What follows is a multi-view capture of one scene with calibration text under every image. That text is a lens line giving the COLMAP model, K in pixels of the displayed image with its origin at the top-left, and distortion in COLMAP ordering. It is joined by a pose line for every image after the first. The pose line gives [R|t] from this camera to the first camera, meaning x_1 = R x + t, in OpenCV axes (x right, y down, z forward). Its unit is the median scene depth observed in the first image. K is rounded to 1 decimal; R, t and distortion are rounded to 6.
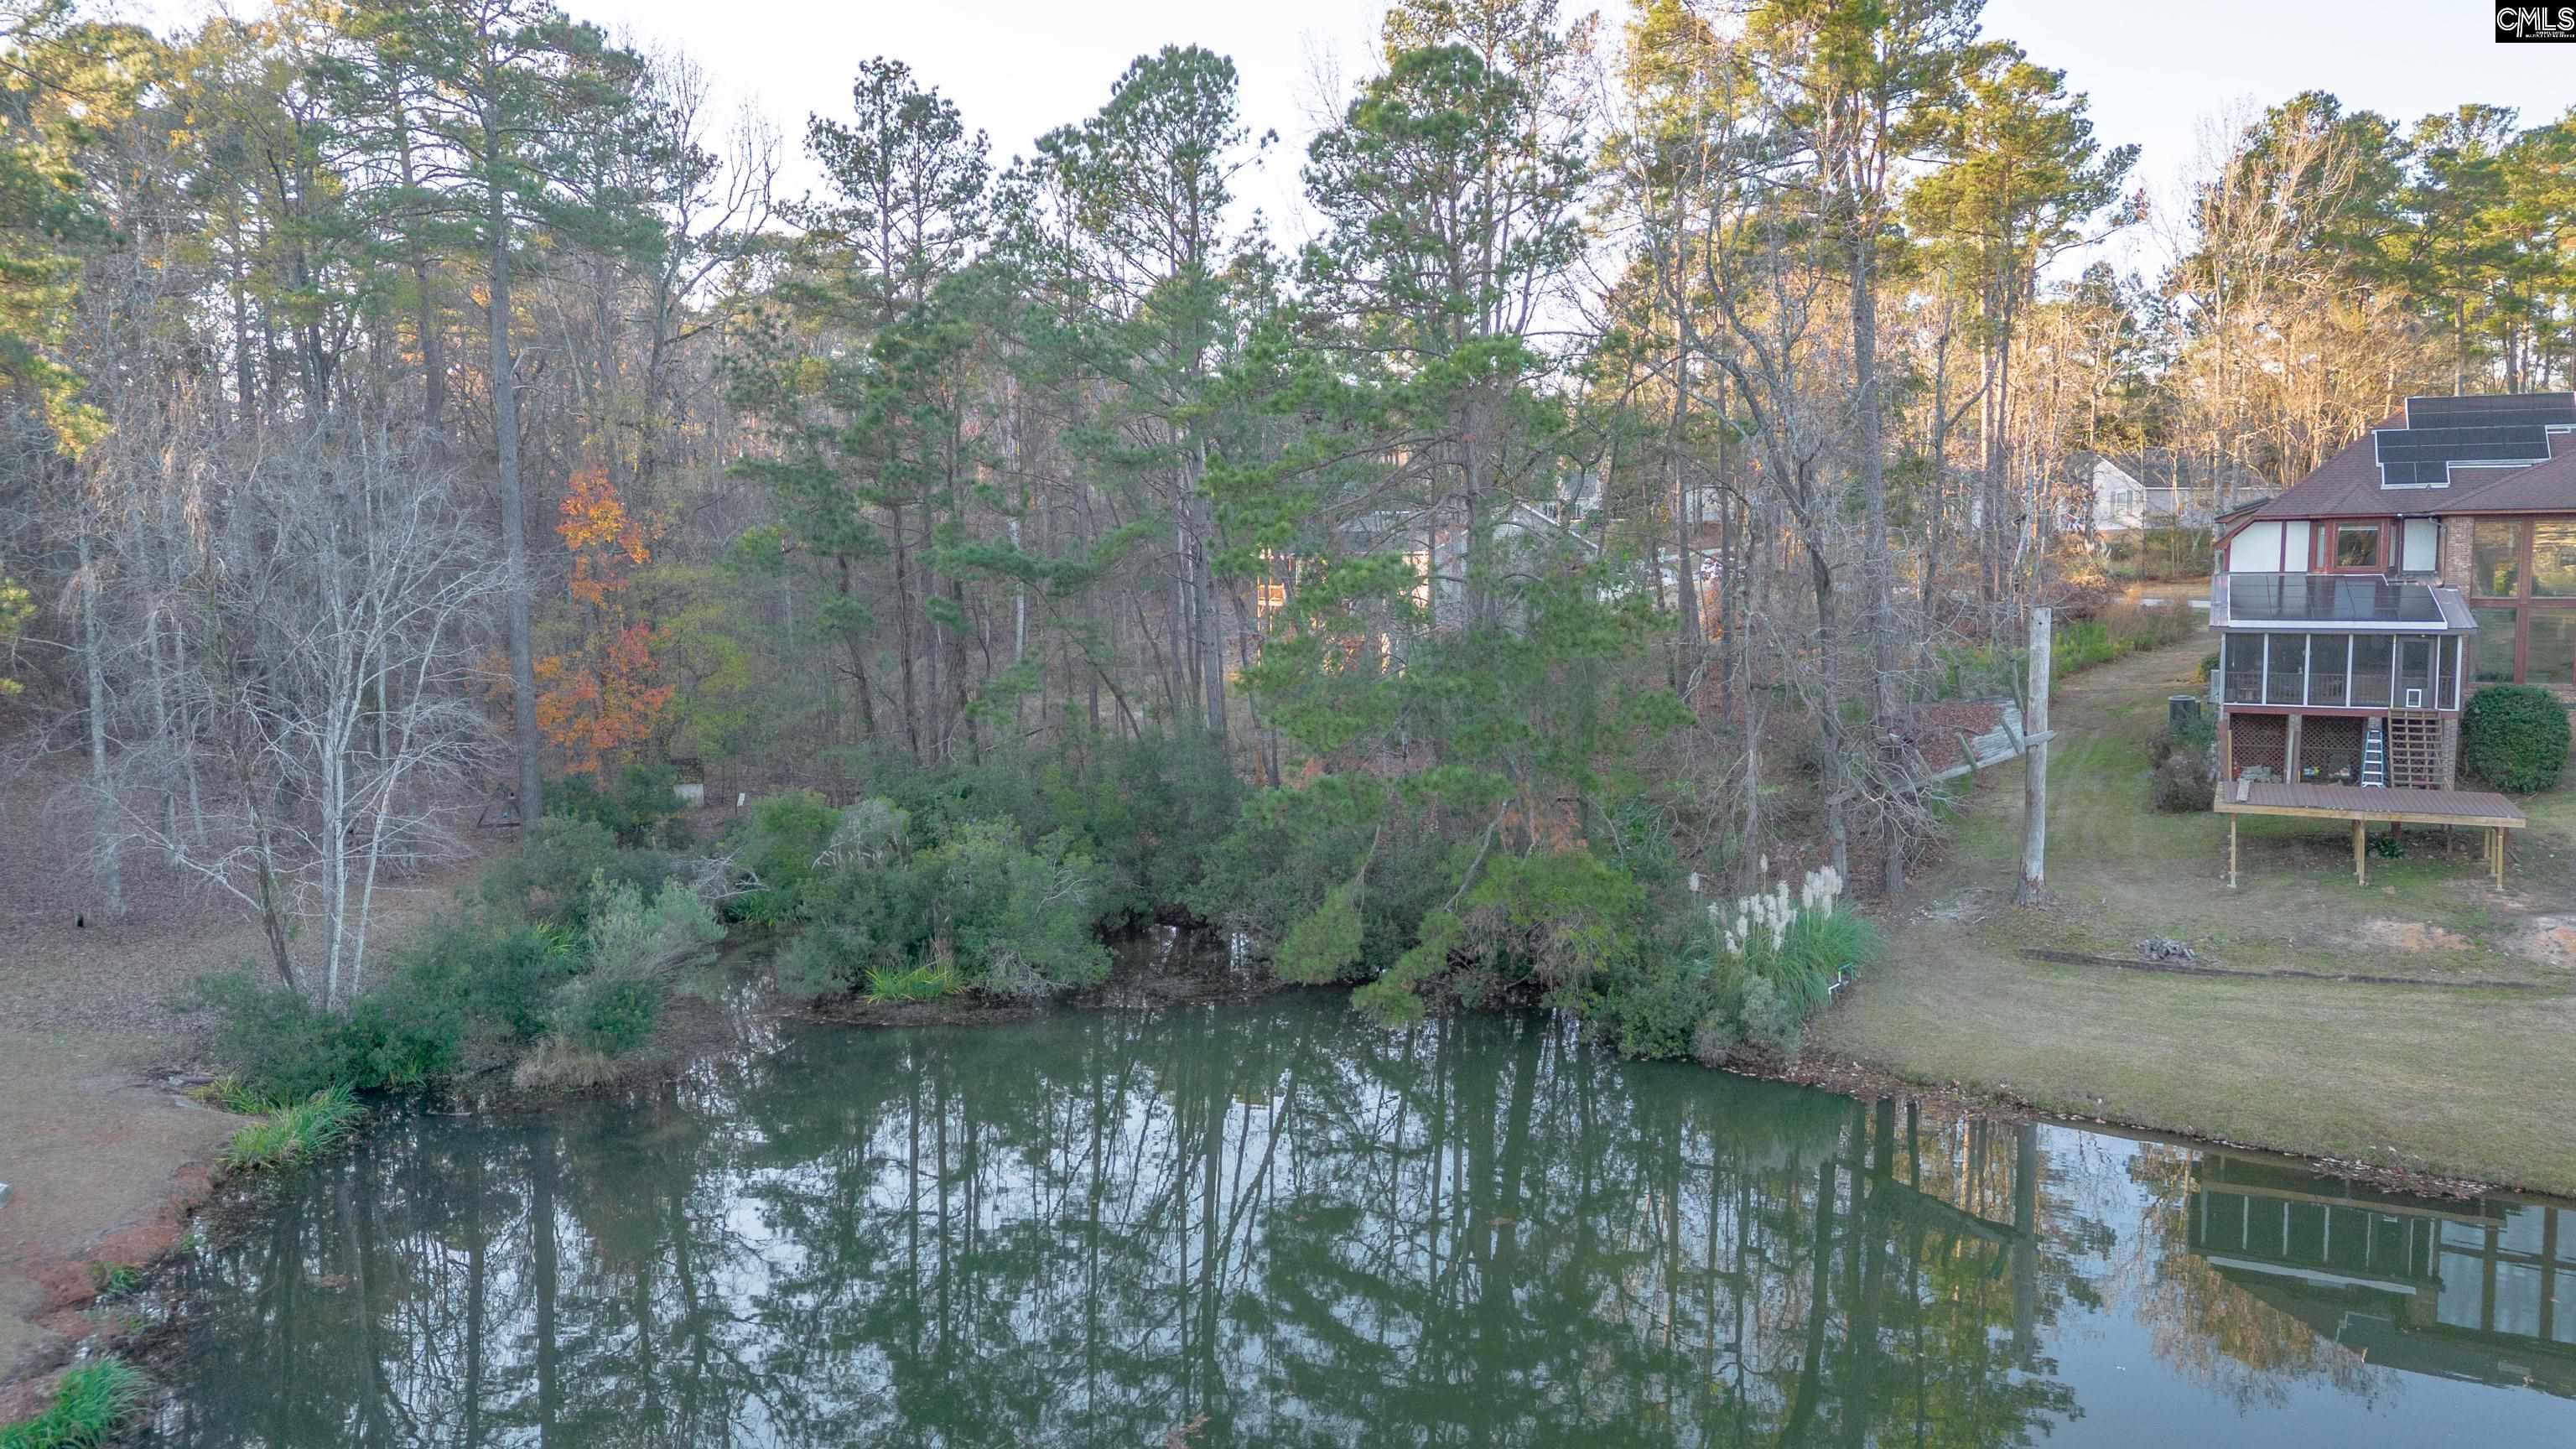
lens RADIAL K [[1812.8, 0, 1296.9], [0, 1812.8, 718.8], [0, 0, 1]] dist [0.071544, -0.067719]
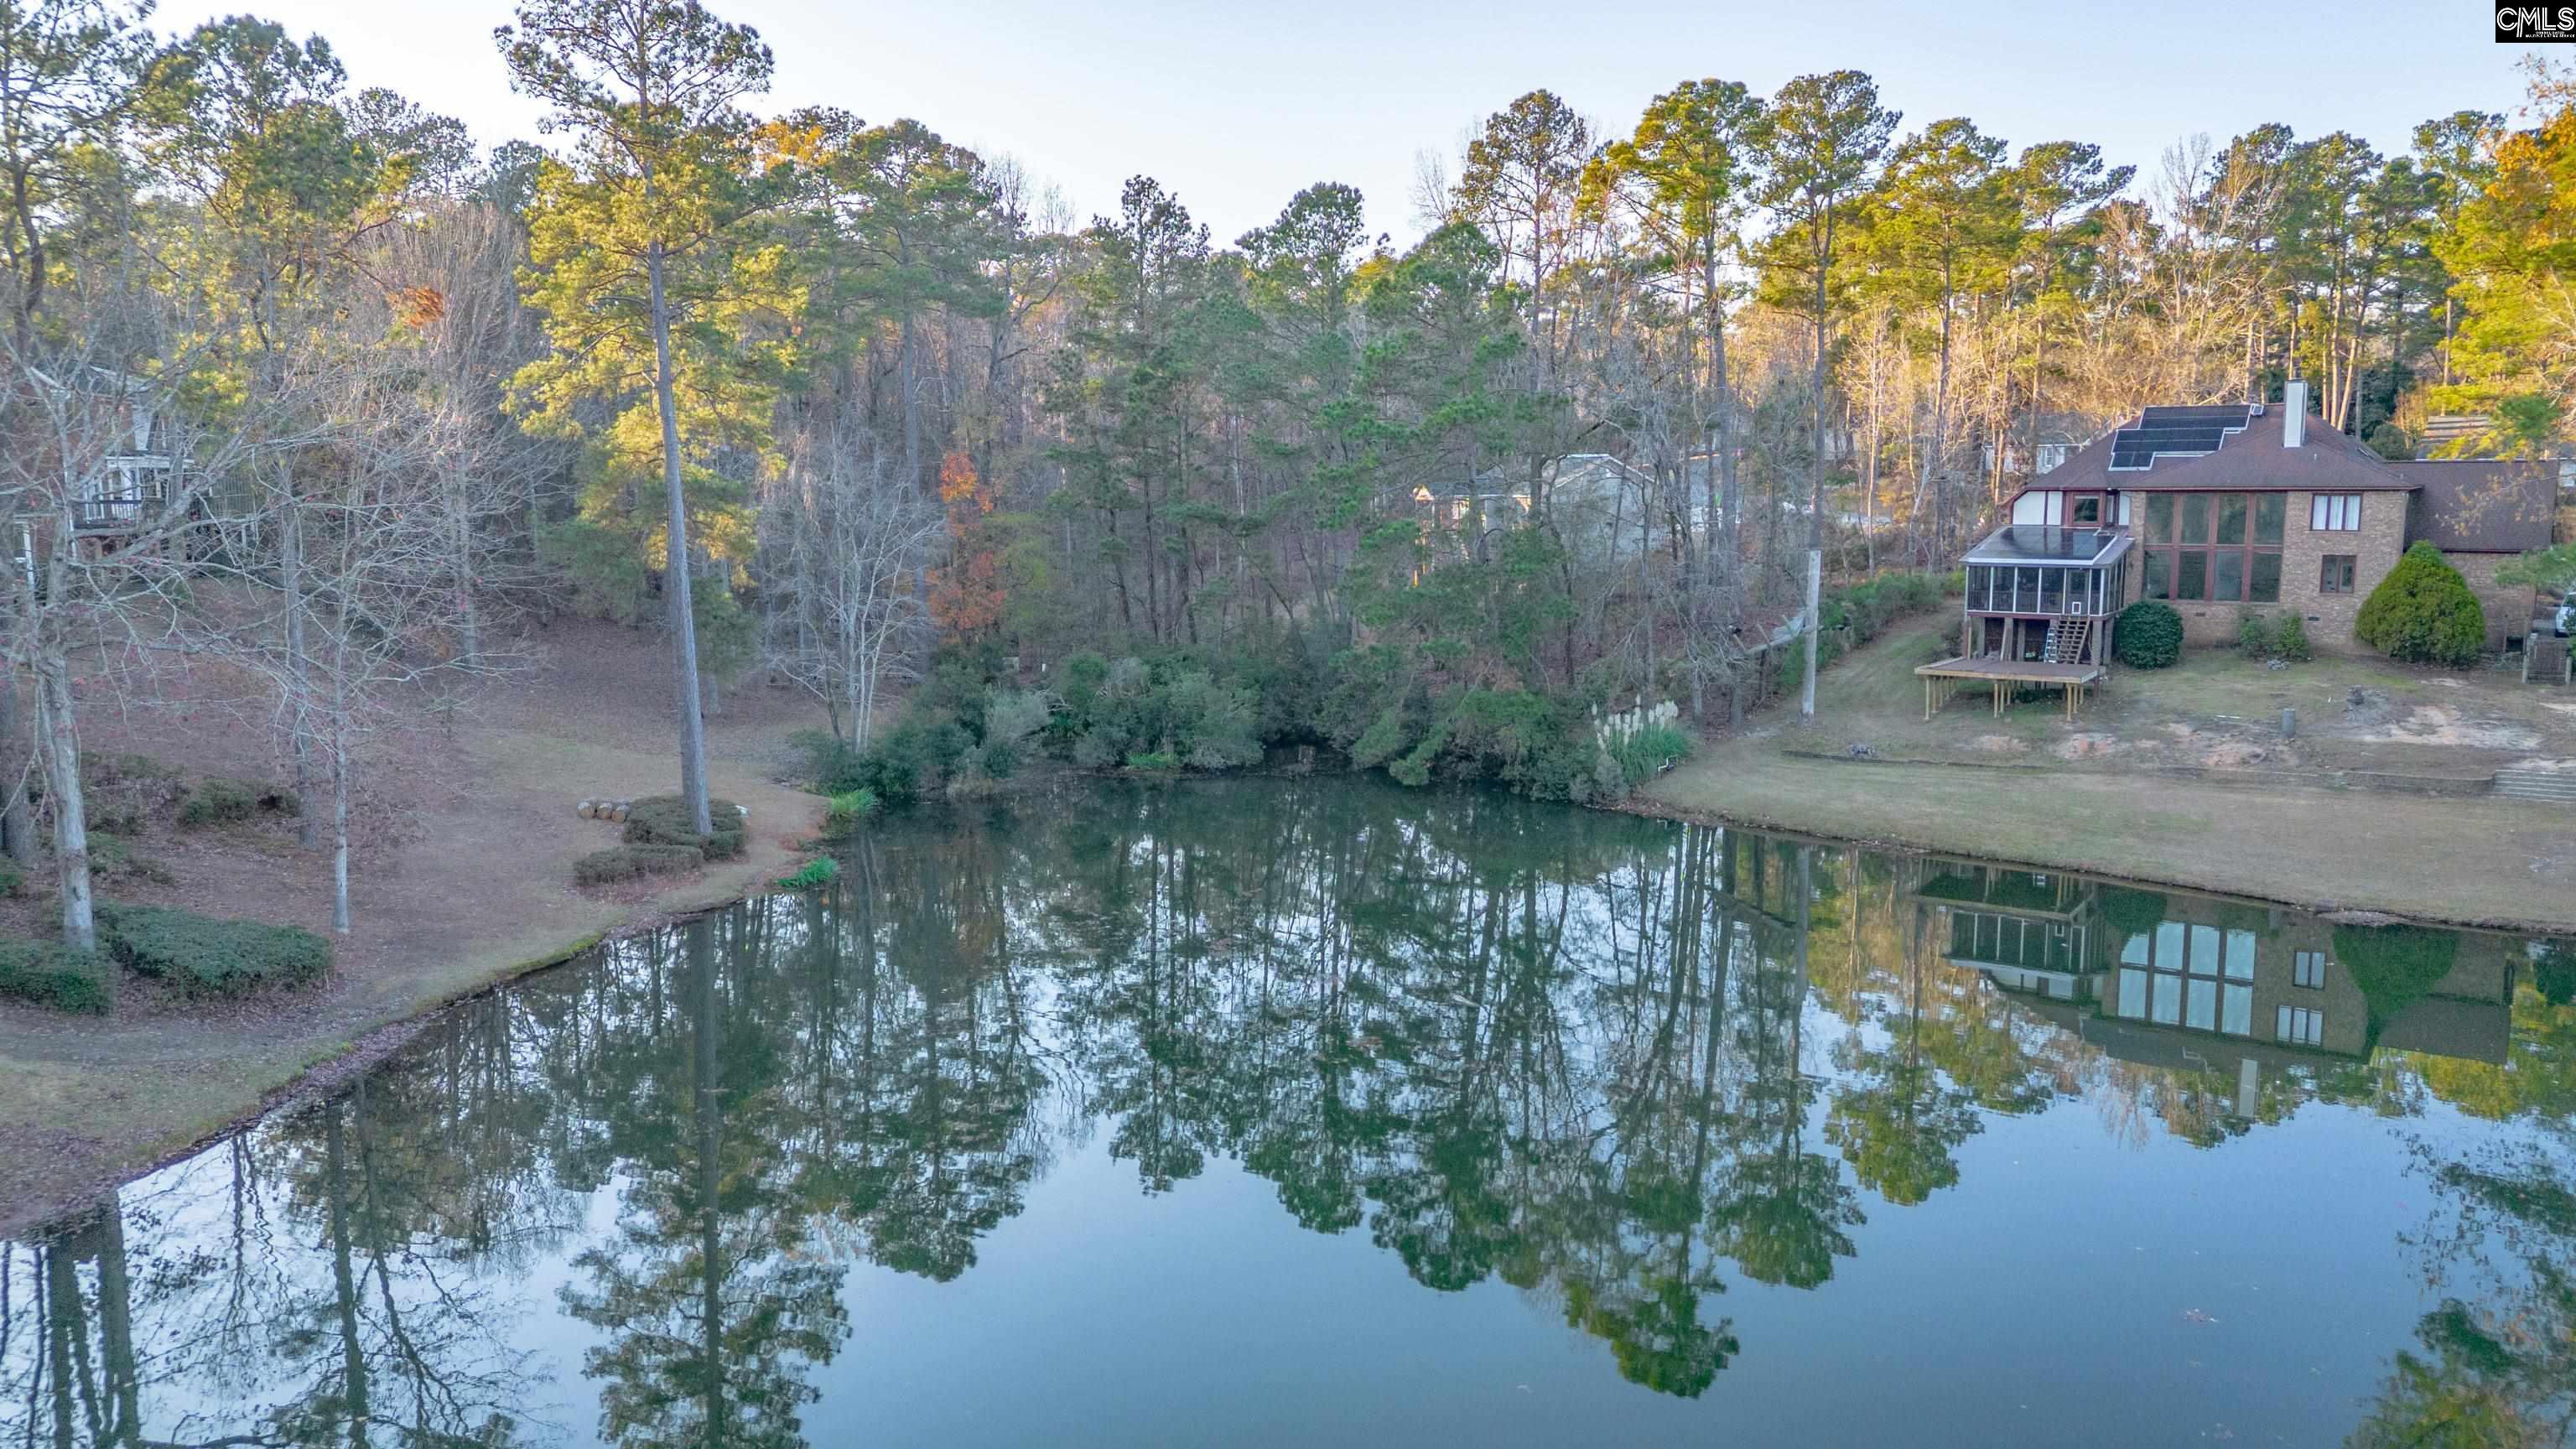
lens RADIAL K [[1812.8, 0, 1296.9], [0, 1812.8, 718.8], [0, 0, 1]] dist [0.071544, -0.067719]
pose [[0.990602, 0.020398, -0.135244, 0.138008], [-0.014019, 0.998751, 0.047952, 0.016015], [0.136054, -0.045606, 0.989651, -0.596201]]
